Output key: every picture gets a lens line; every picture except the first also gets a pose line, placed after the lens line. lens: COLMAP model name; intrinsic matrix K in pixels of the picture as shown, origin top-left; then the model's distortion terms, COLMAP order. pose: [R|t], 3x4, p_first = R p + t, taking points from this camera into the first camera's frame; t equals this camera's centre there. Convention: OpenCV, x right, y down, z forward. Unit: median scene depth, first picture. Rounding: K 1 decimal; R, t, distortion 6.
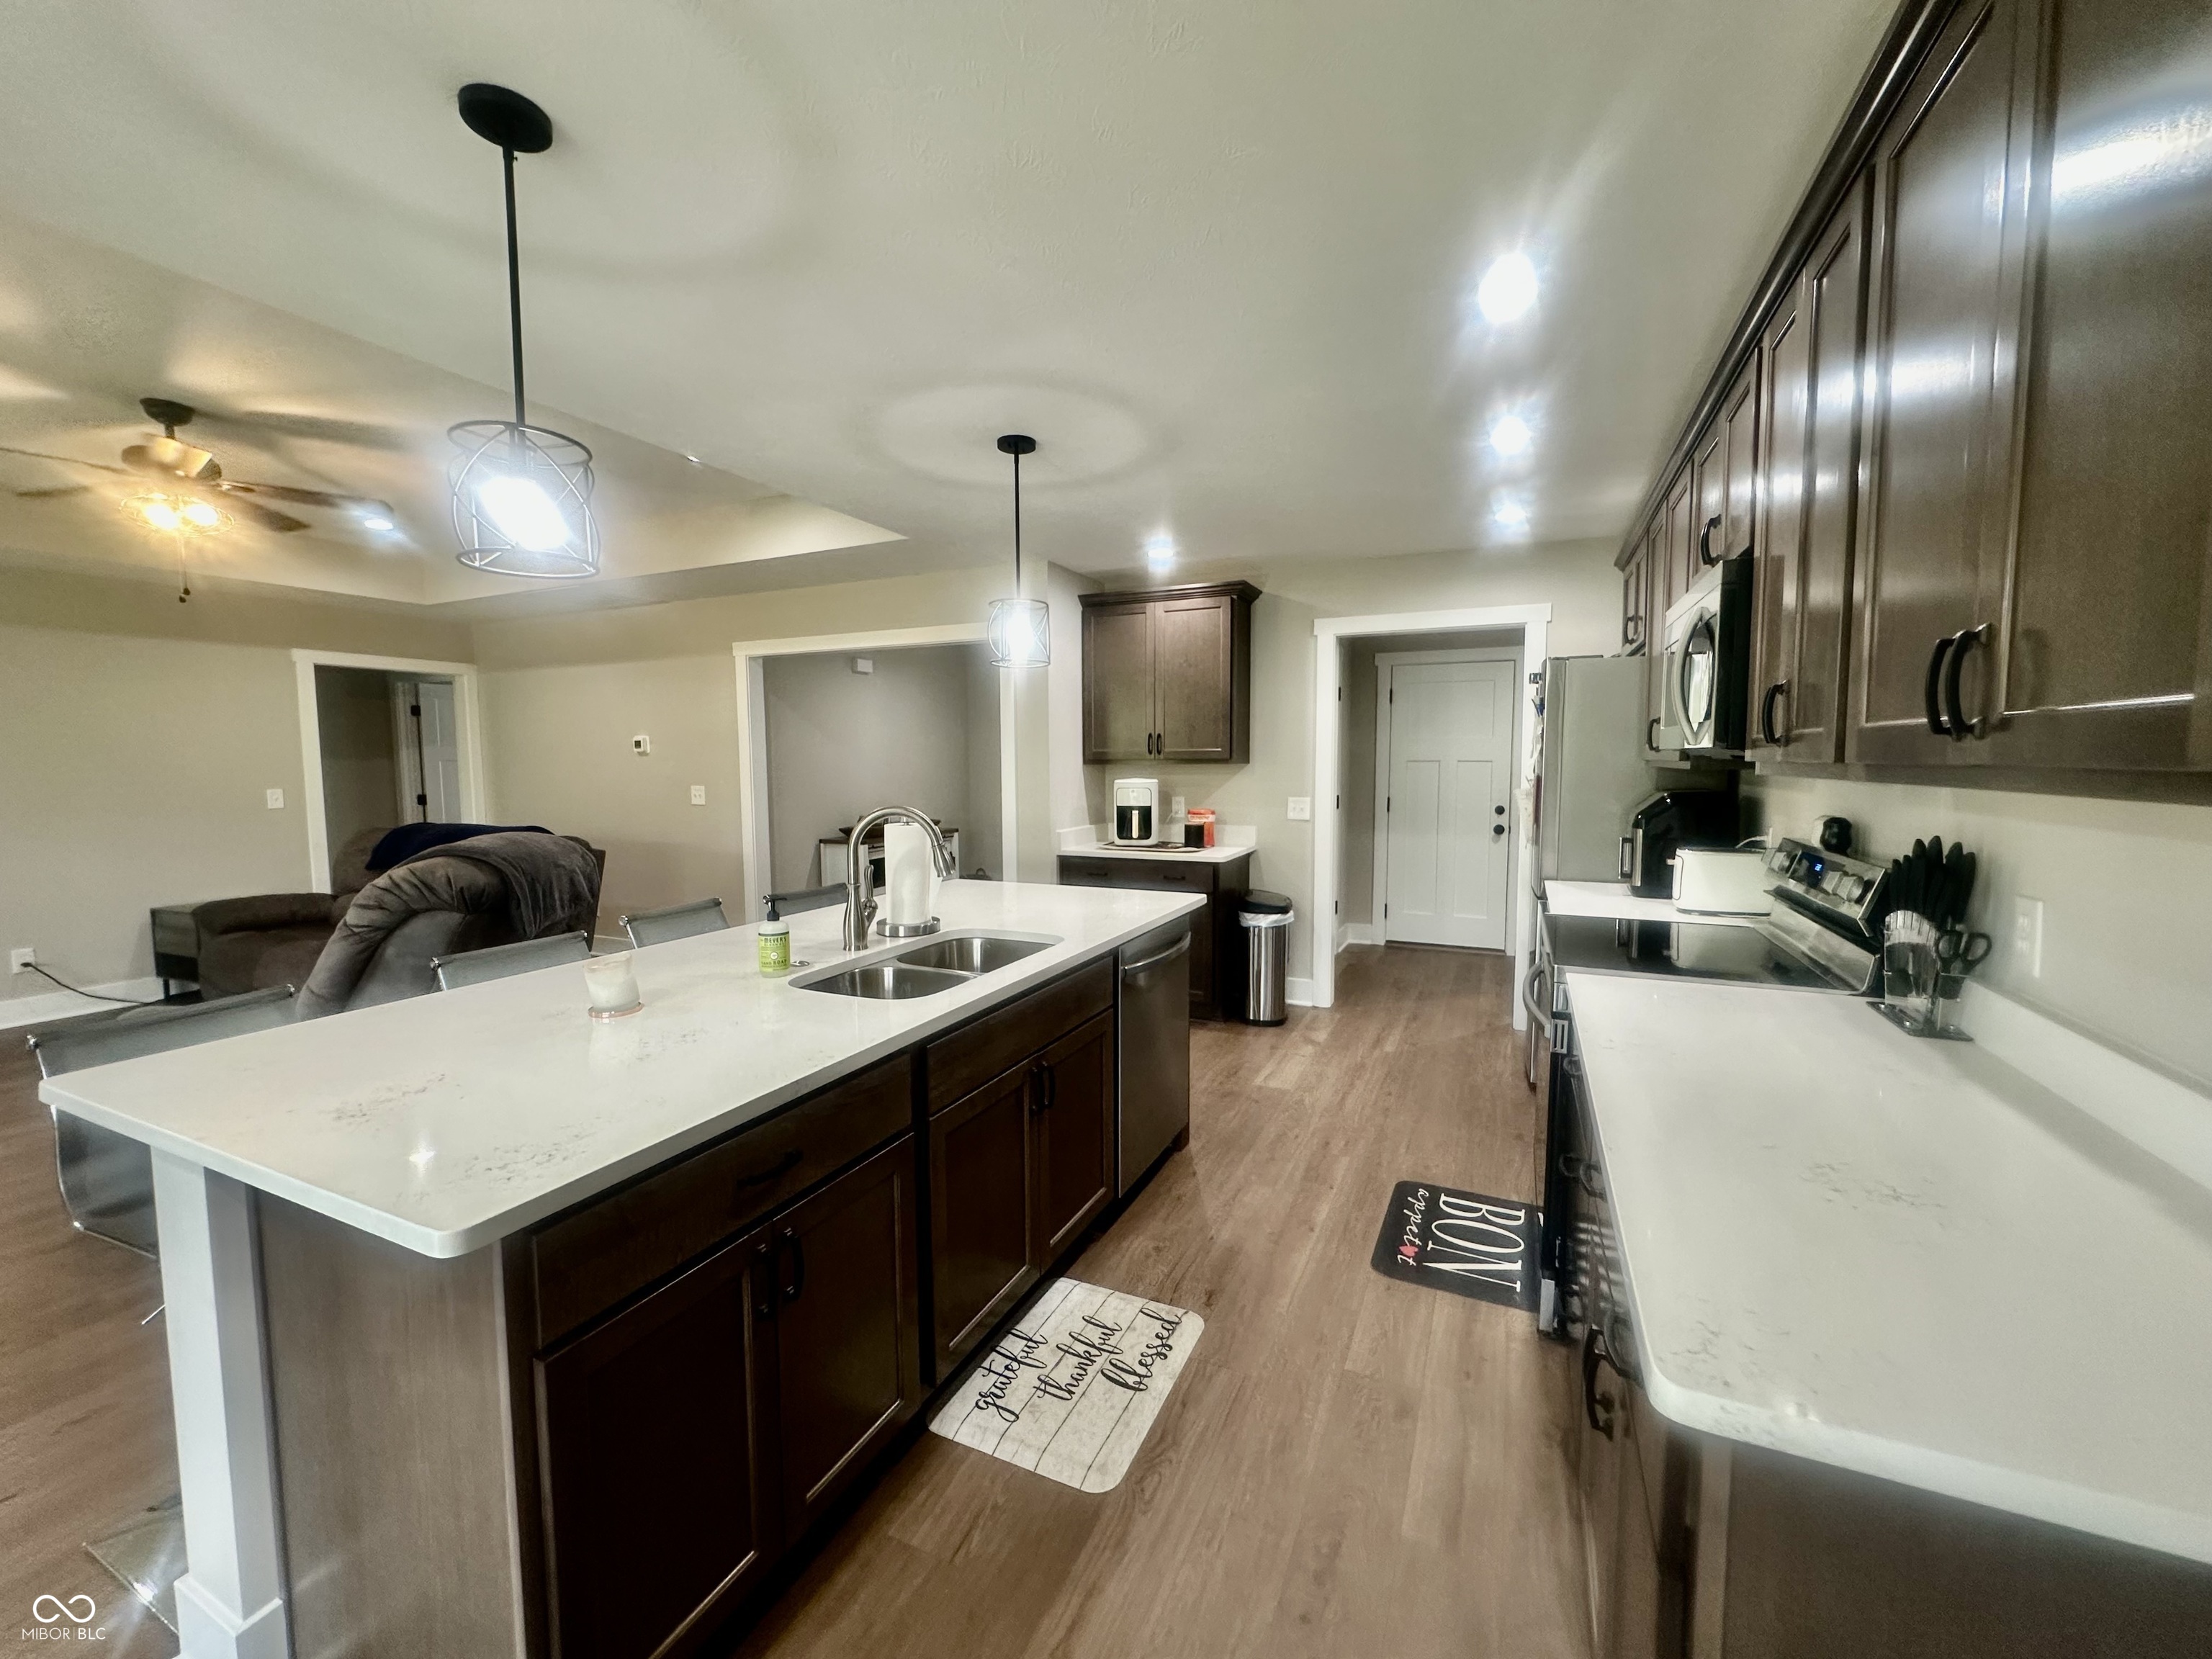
lens RADIAL K [[883.4, 0, 1104.6], [0, 883.4, 827.2], [0, 0, 1]] dist [-0.004163, 0.001338]
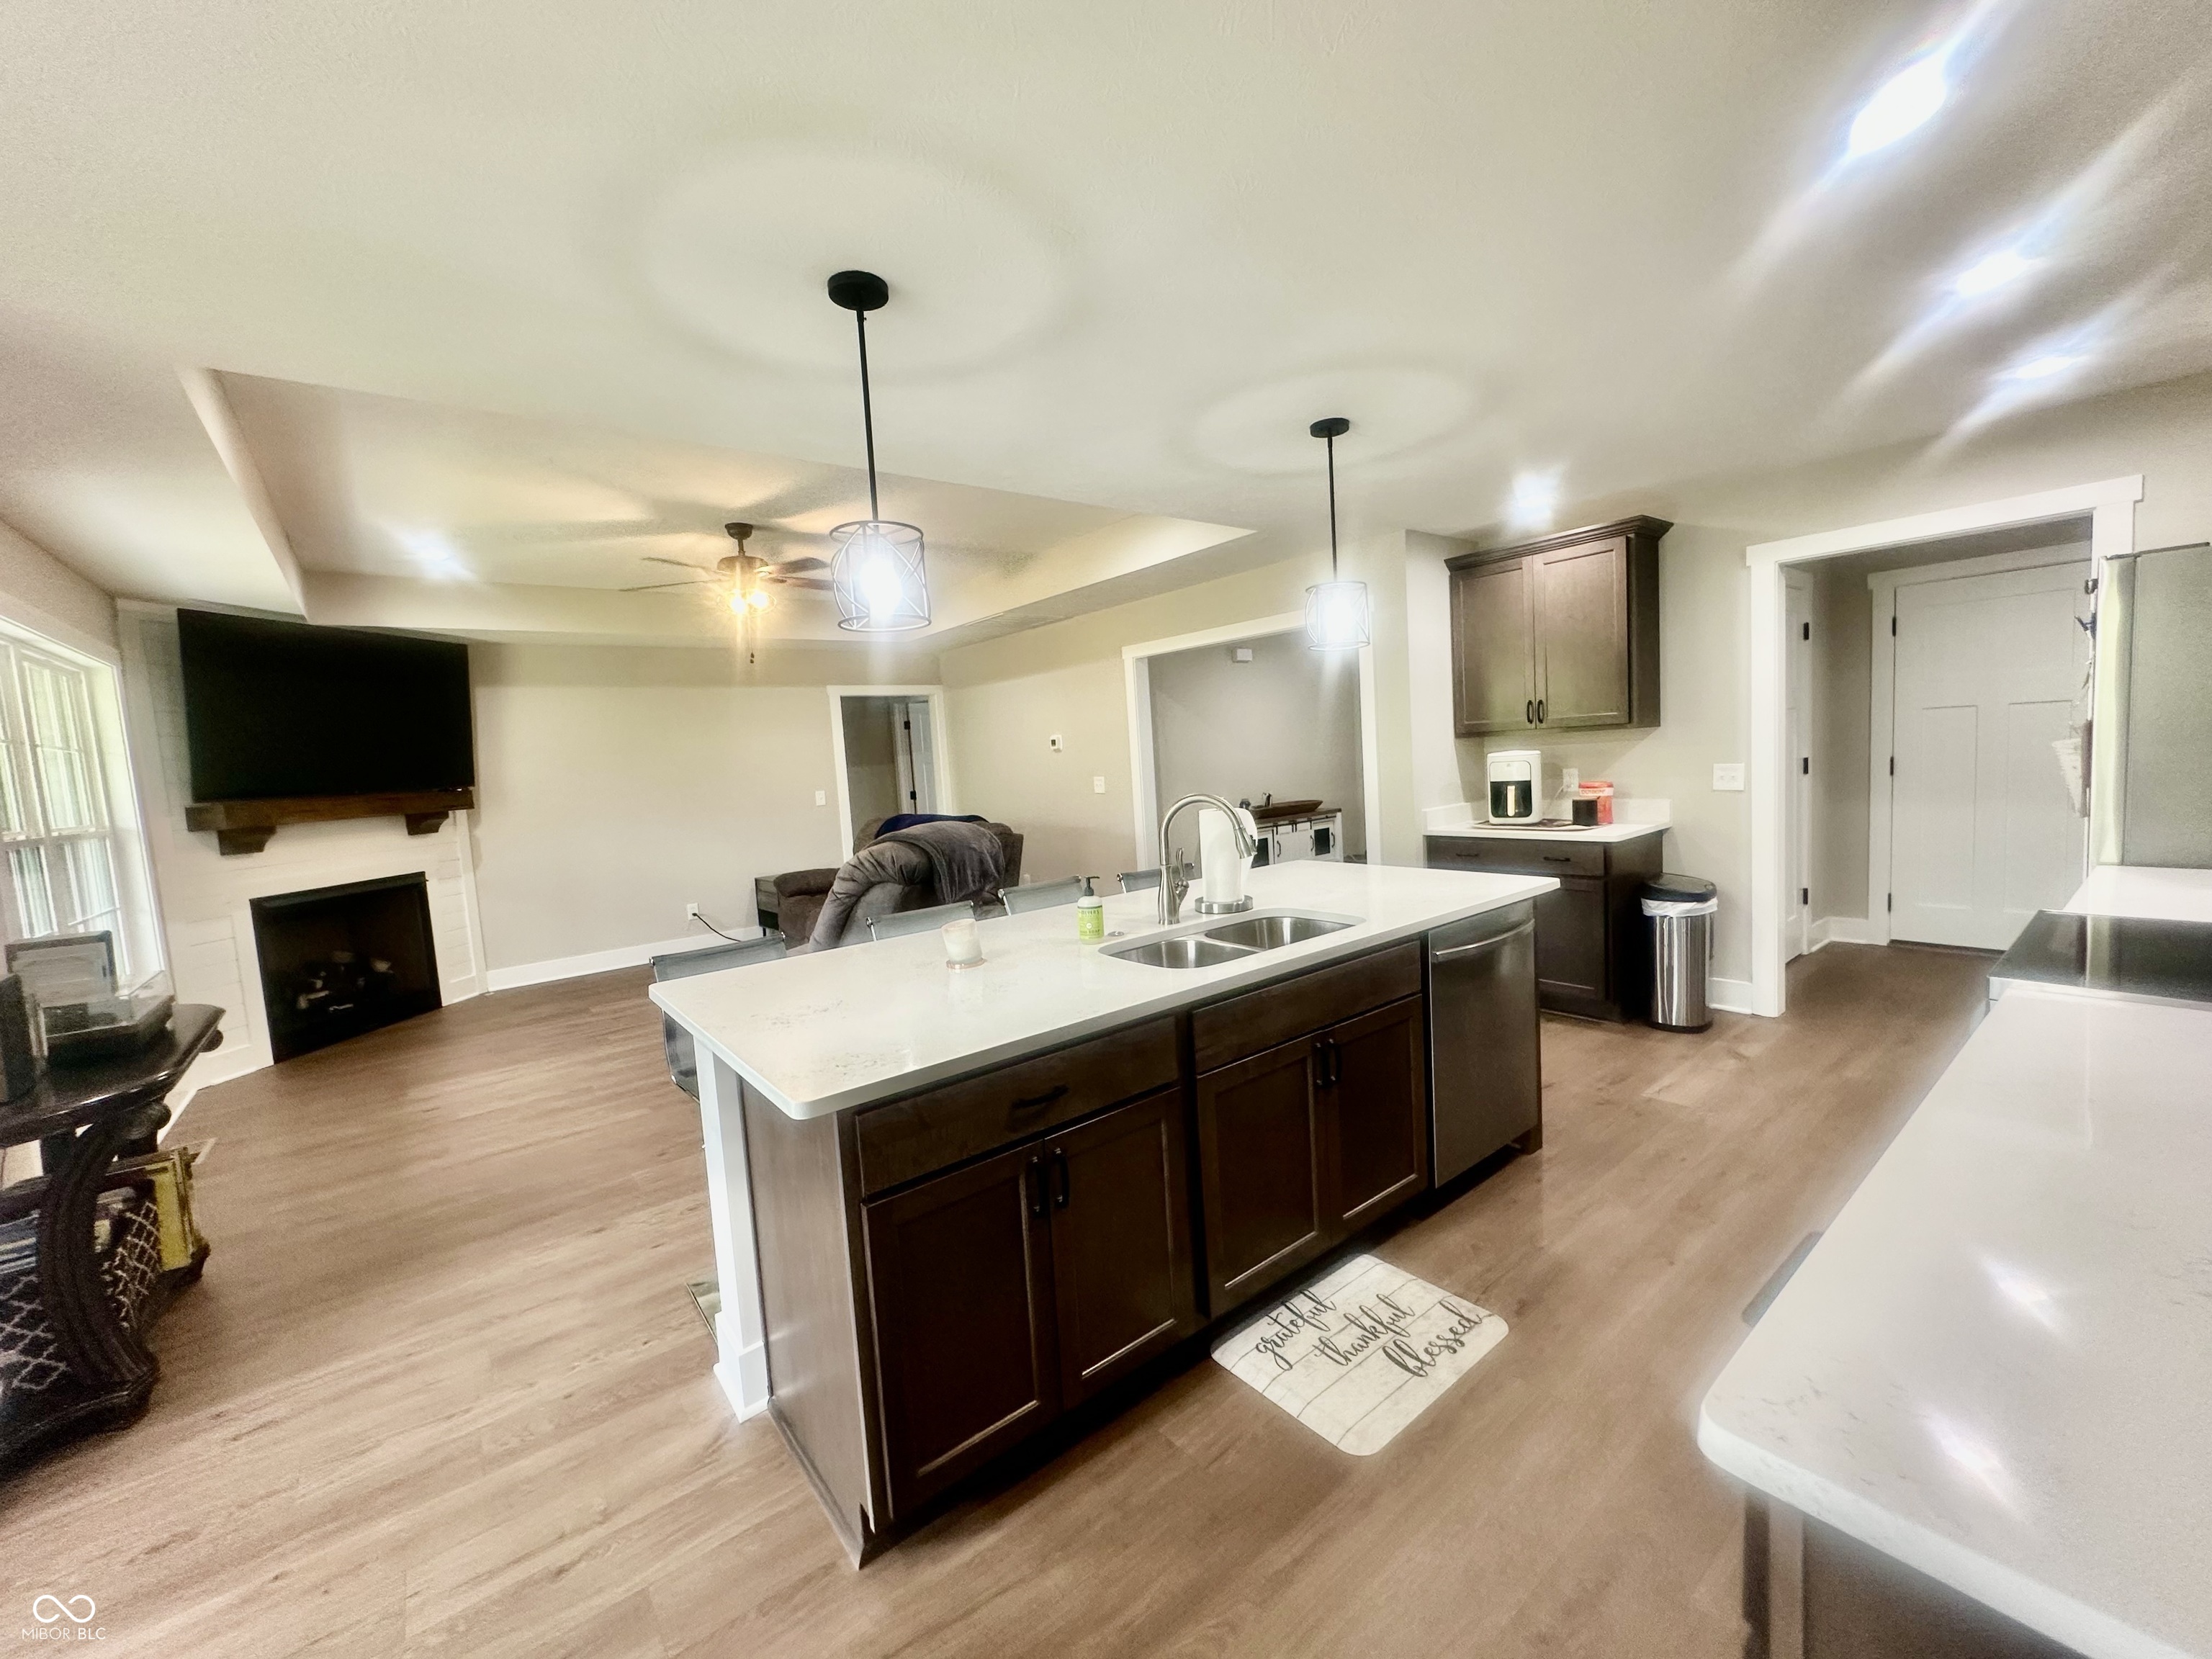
lens RADIAL K [[883.4, 0, 1104.6], [0, 883.4, 827.2], [0, 0, 1]] dist [-0.004163, 0.001338]
pose [[0.890688, -0.012274, -0.454449, 0.121212], [0.023077, 0.999567, 0.018232, -0.004111], [0.454028, -0.026726, 0.890586, -0.020196]]
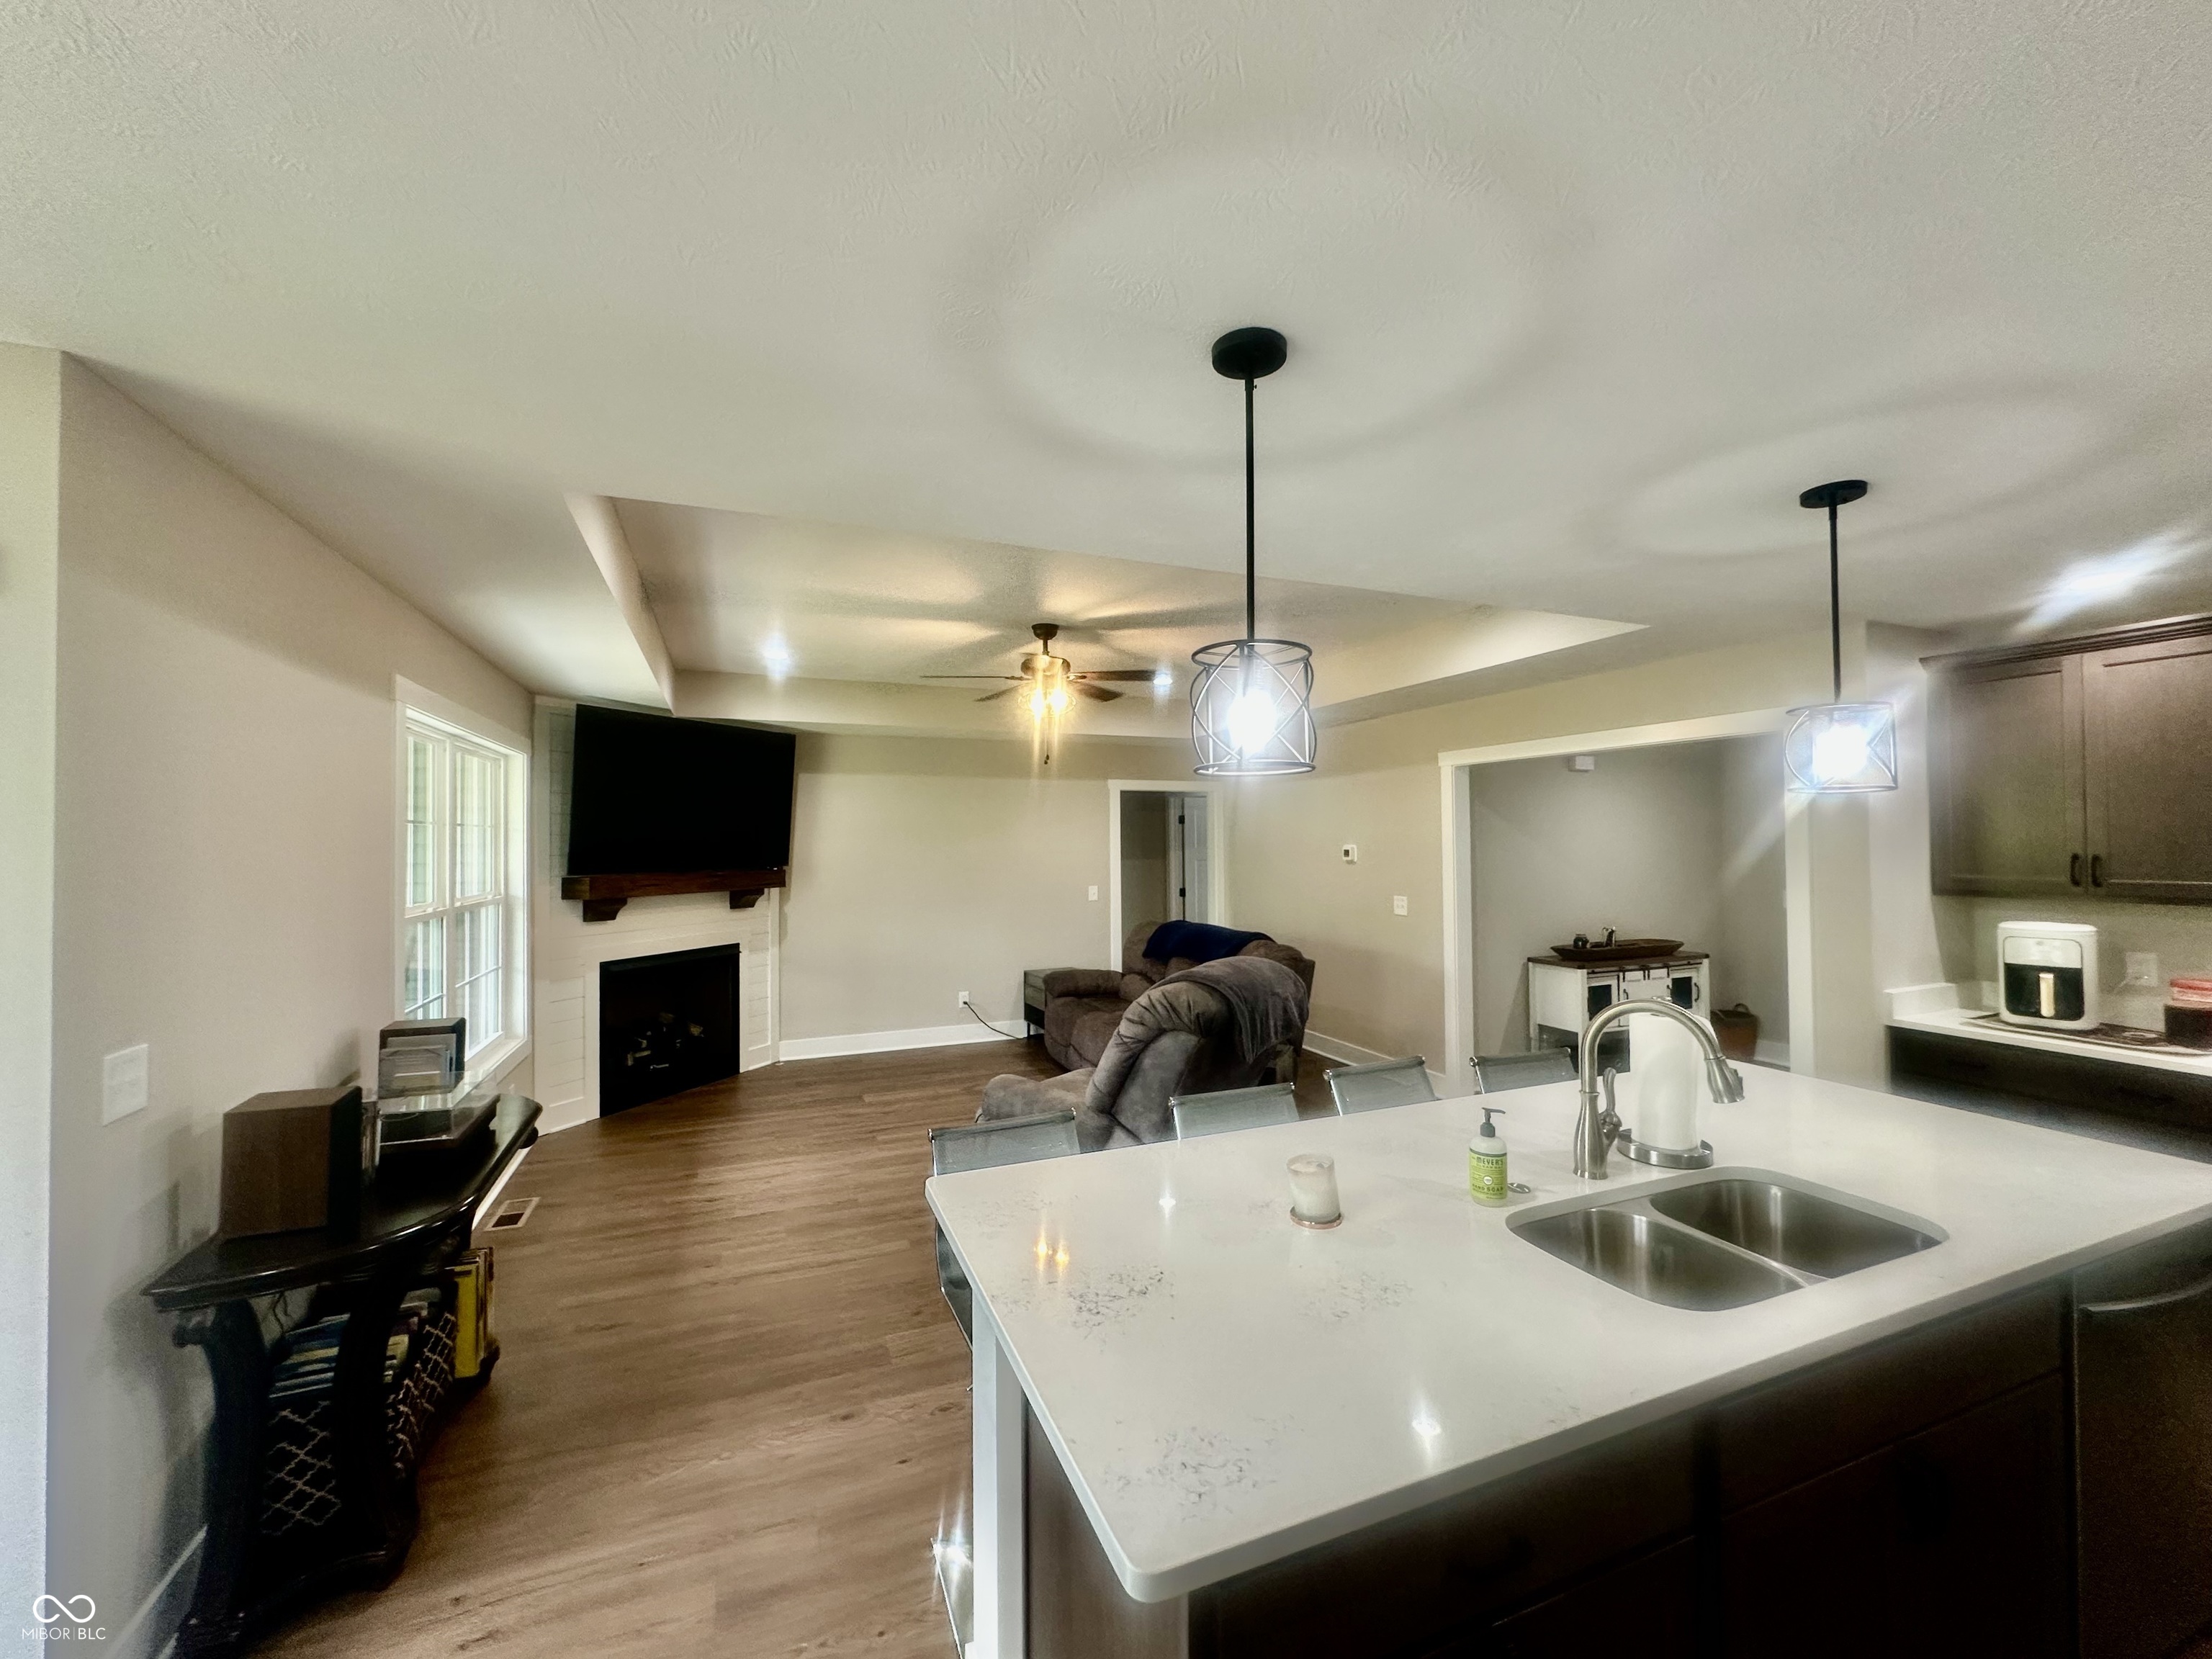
lens RADIAL K [[883.4, 0, 1104.6], [0, 883.4, 827.2], [0, 0, 1]] dist [-0.004163, 0.001338]
pose [[0.729969, -0.011580, -0.683383, -0.044009], [-0.049058, 0.996390, -0.069286, -0.077166], [0.681718, 0.084101, 0.726765, 0.079061]]
